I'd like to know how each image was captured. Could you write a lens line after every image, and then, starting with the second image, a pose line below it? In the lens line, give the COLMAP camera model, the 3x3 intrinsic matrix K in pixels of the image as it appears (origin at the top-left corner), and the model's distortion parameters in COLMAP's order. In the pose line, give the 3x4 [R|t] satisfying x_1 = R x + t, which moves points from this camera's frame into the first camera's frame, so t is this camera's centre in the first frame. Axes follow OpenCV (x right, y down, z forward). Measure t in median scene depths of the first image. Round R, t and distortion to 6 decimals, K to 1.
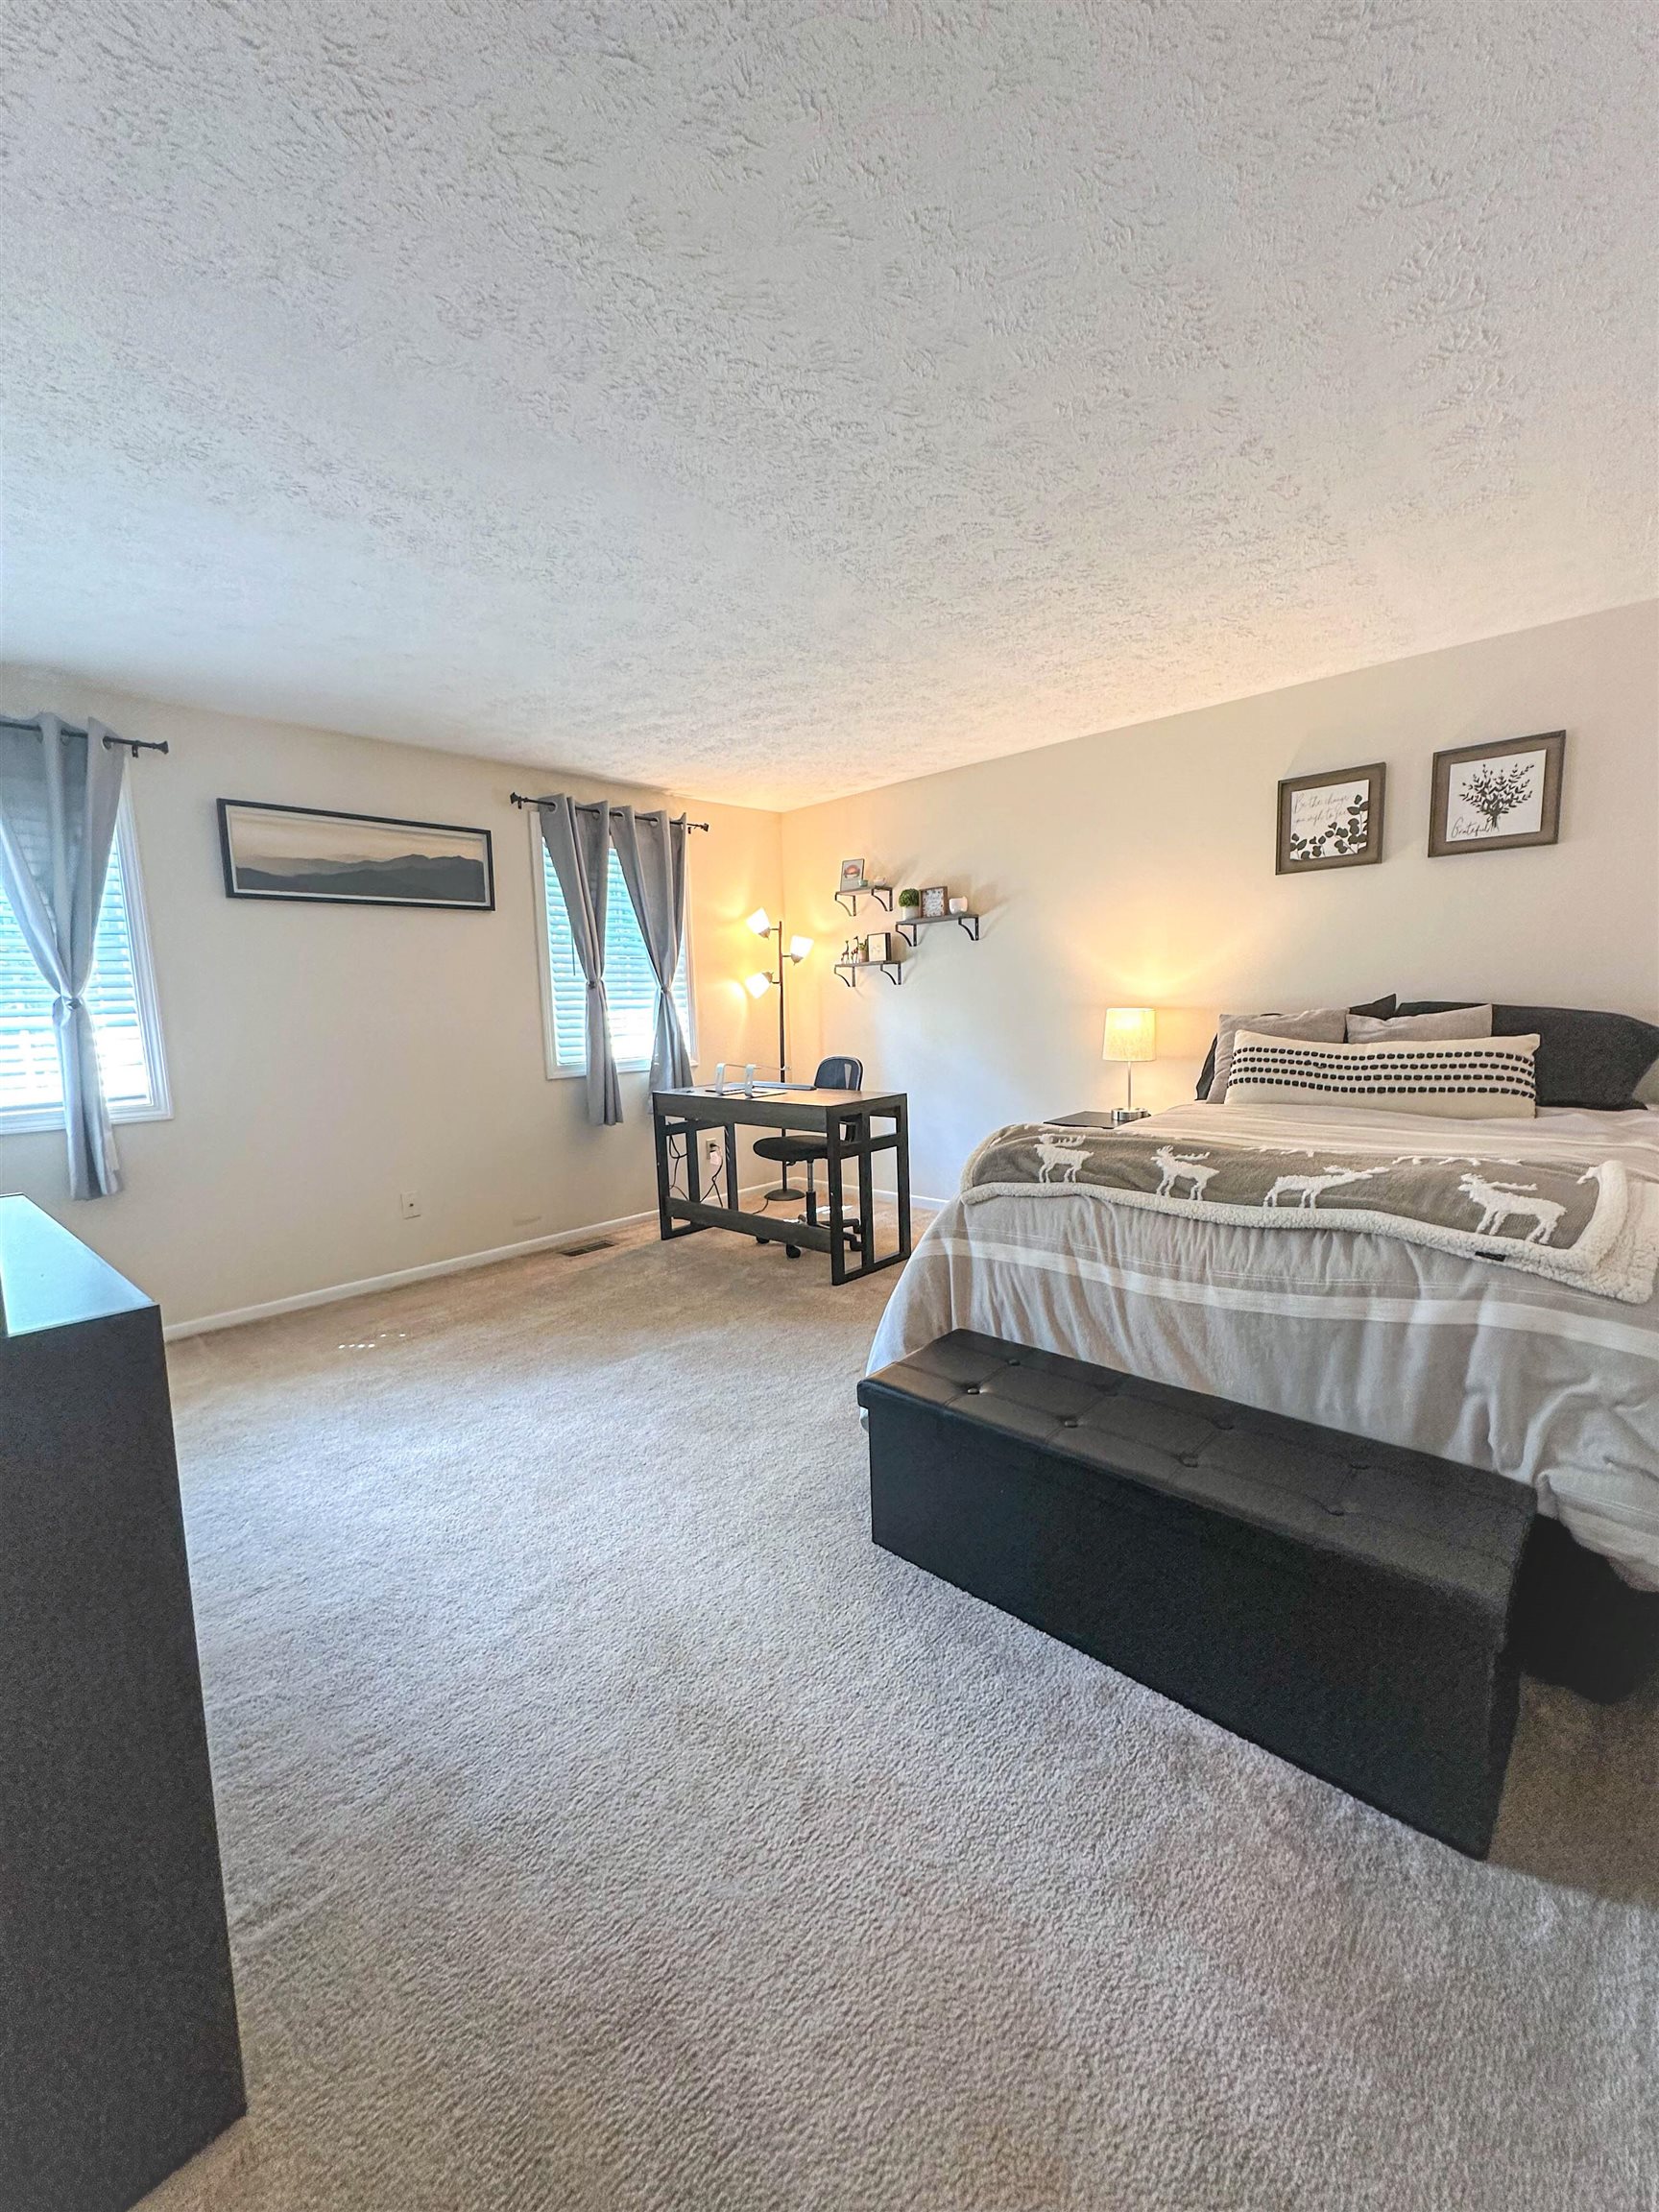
lens RADIAL K [[881.7, 0, 835.3], [0, 881.7, 1104.1], [0, 0, 1]] dist [-0.001544, 0.000289]
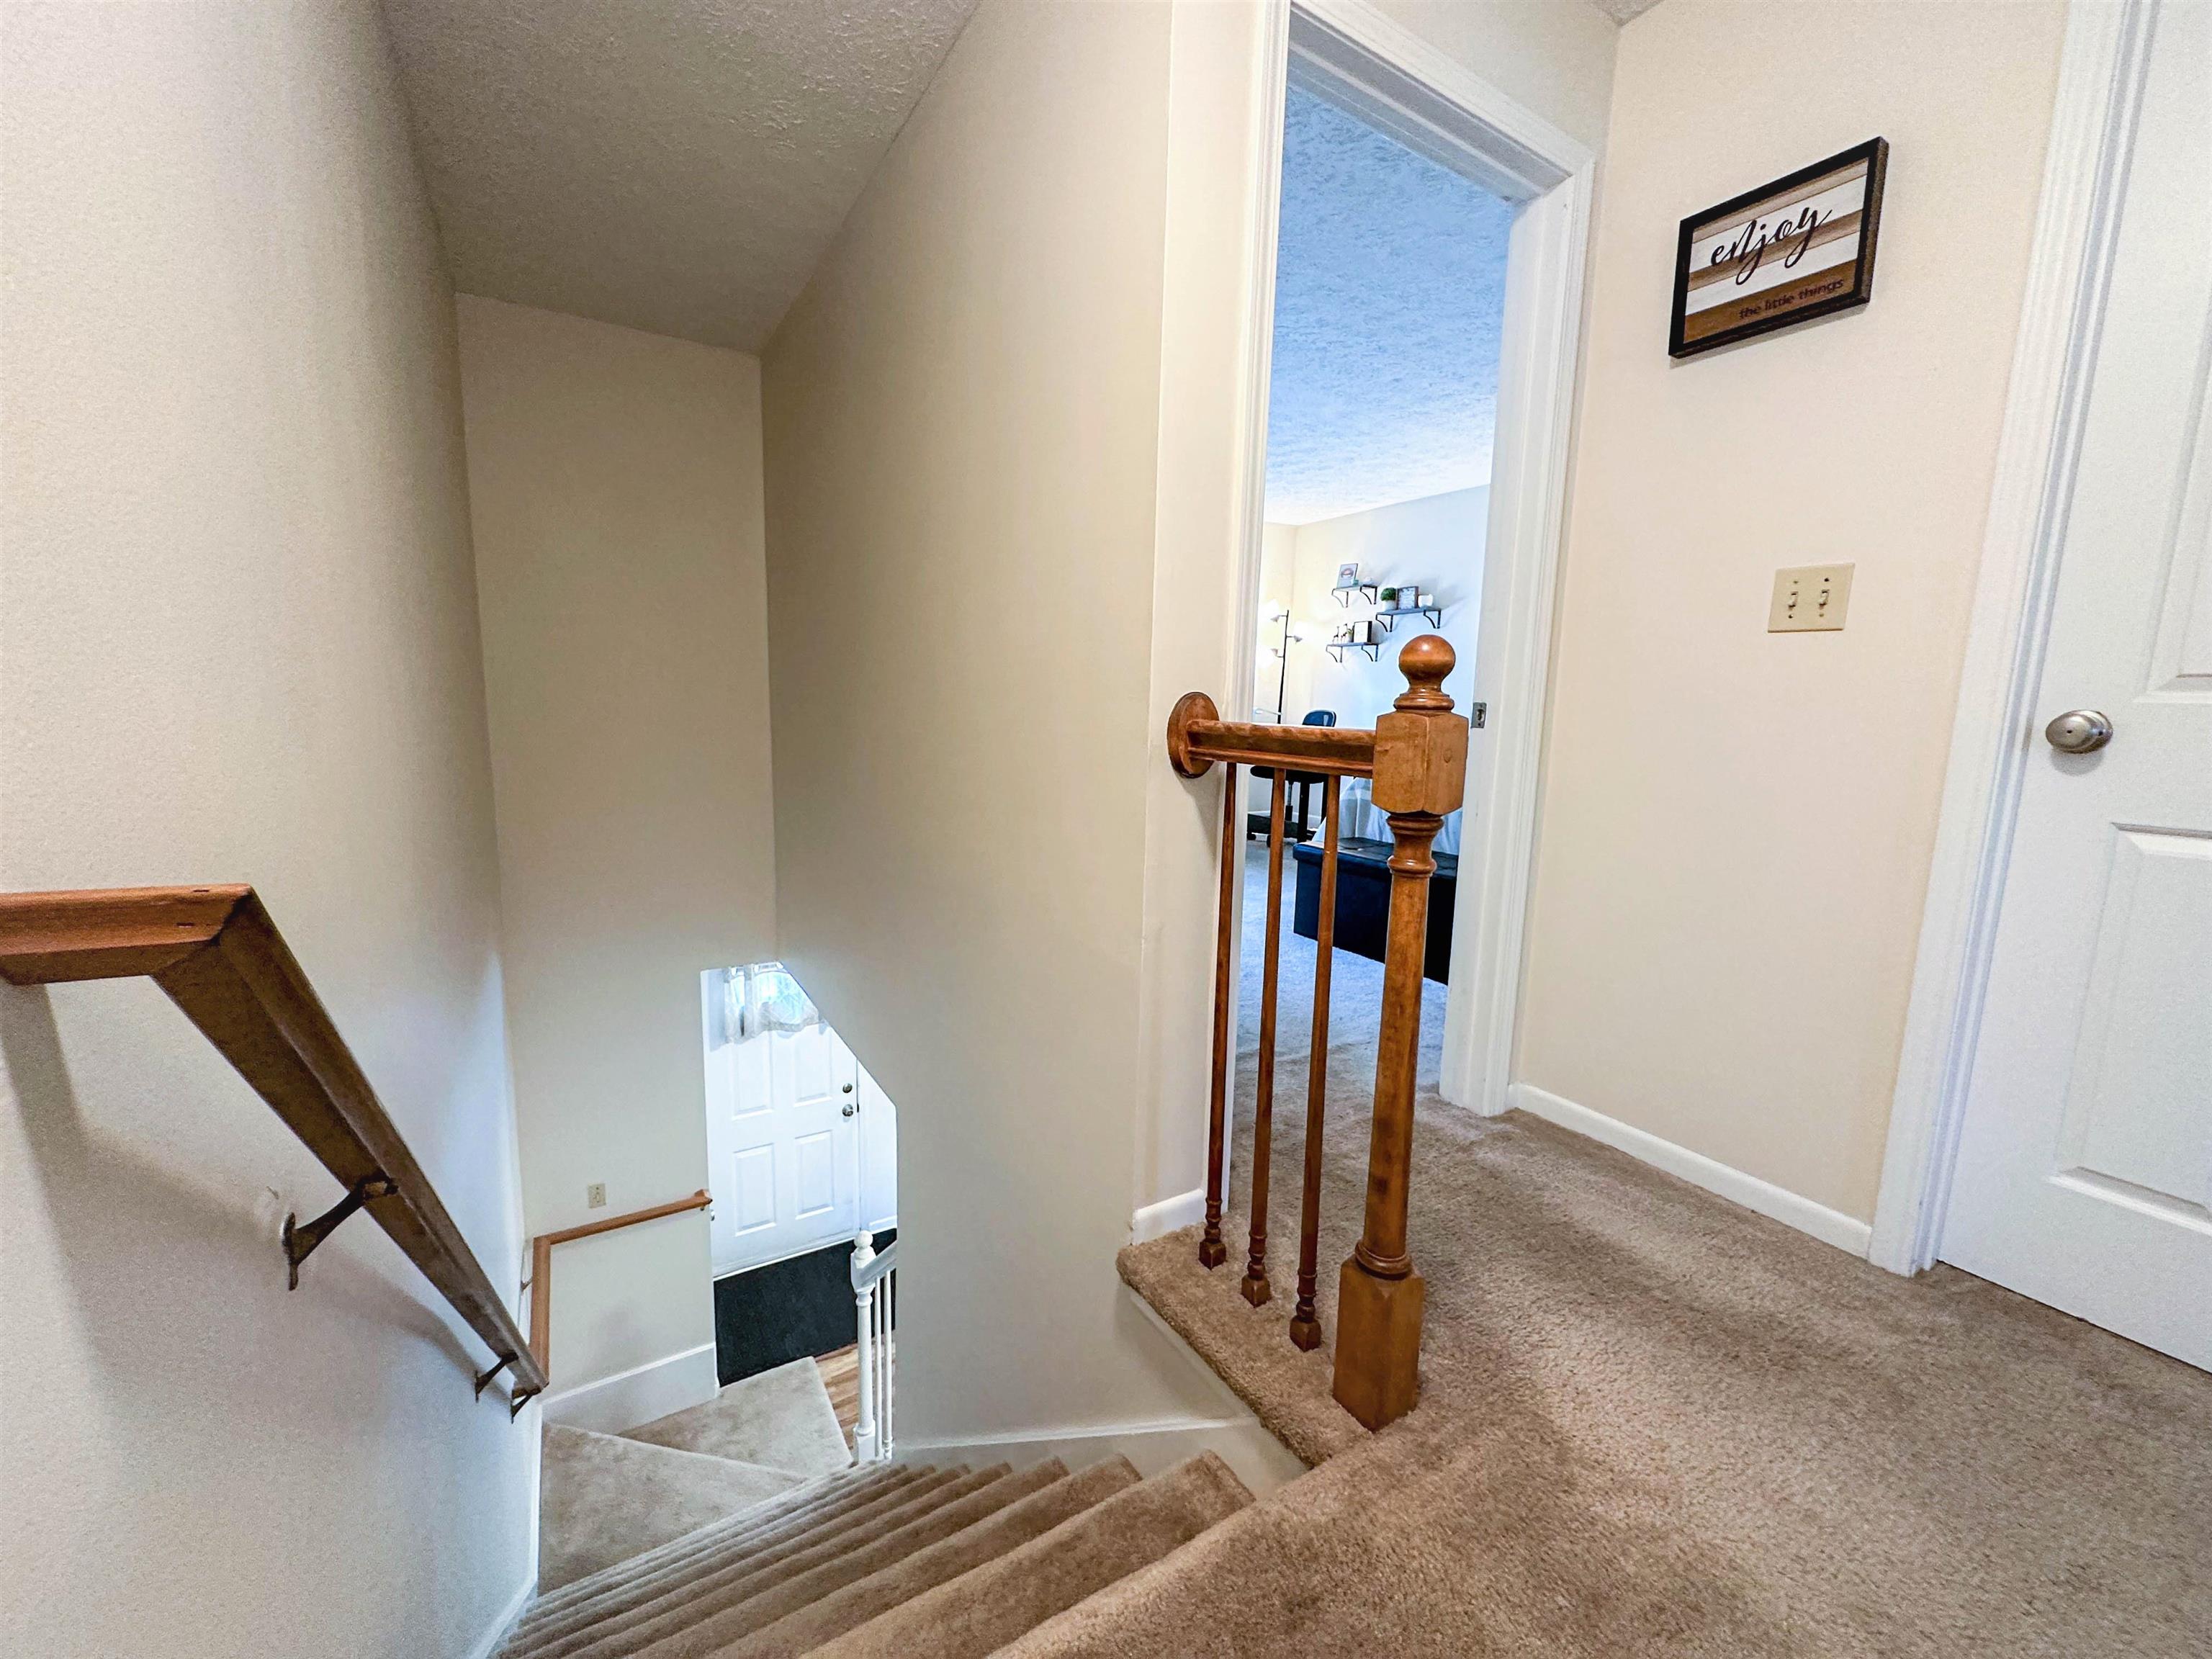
lens RADIAL K [[881.7, 0, 1111.7], [0, 881.7, 833.7], [0, 0, 1]] dist [-0.001544, 0.000289]
pose [[0.964150, 0.089918, -0.249658, 0.046040], [-0.080158, 0.995577, 0.049008, 0.089020], [0.252960, -0.027239, 0.967093, -0.381811]]
